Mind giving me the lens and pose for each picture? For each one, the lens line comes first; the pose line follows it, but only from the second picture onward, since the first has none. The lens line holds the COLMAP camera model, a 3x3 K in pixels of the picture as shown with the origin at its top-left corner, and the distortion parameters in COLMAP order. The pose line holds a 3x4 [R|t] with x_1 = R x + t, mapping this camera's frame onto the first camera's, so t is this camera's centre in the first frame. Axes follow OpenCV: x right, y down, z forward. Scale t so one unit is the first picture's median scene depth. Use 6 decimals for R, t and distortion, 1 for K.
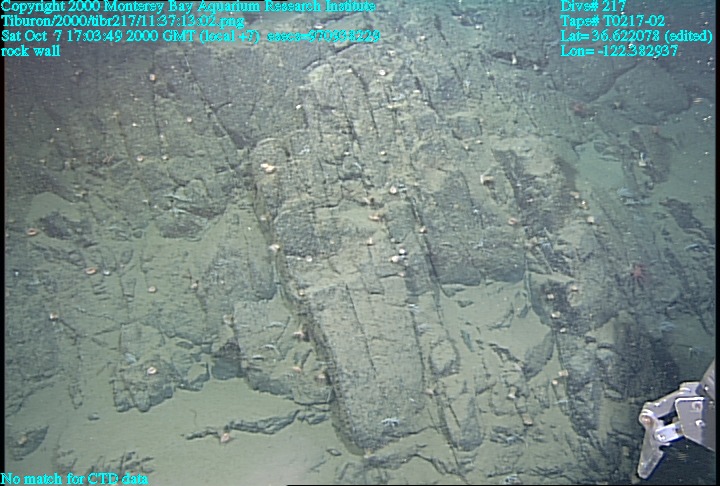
lens RADIAL K [[445.1, 0, 358.9], [0, 445.1, 264.3], [0, 0, 1]] dist [-0.088688, 0.068648]
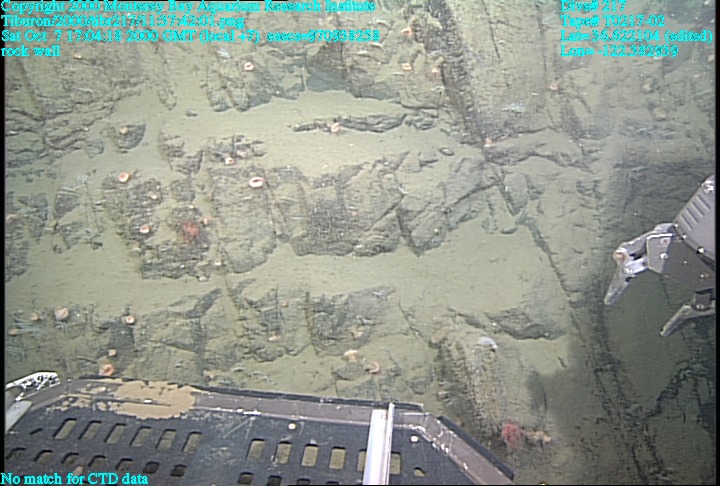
lens RADIAL K [[445.1, 0, 358.9], [0, 445.1, 264.3], [0, 0, 1]] dist [-0.088688, 0.068648]
pose [[0.999416, 0.025538, -0.022687, -0.214205], [-0.018312, 0.961189, 0.275282, 0.394641], [0.028837, -0.274706, 0.961096, 0.002872]]
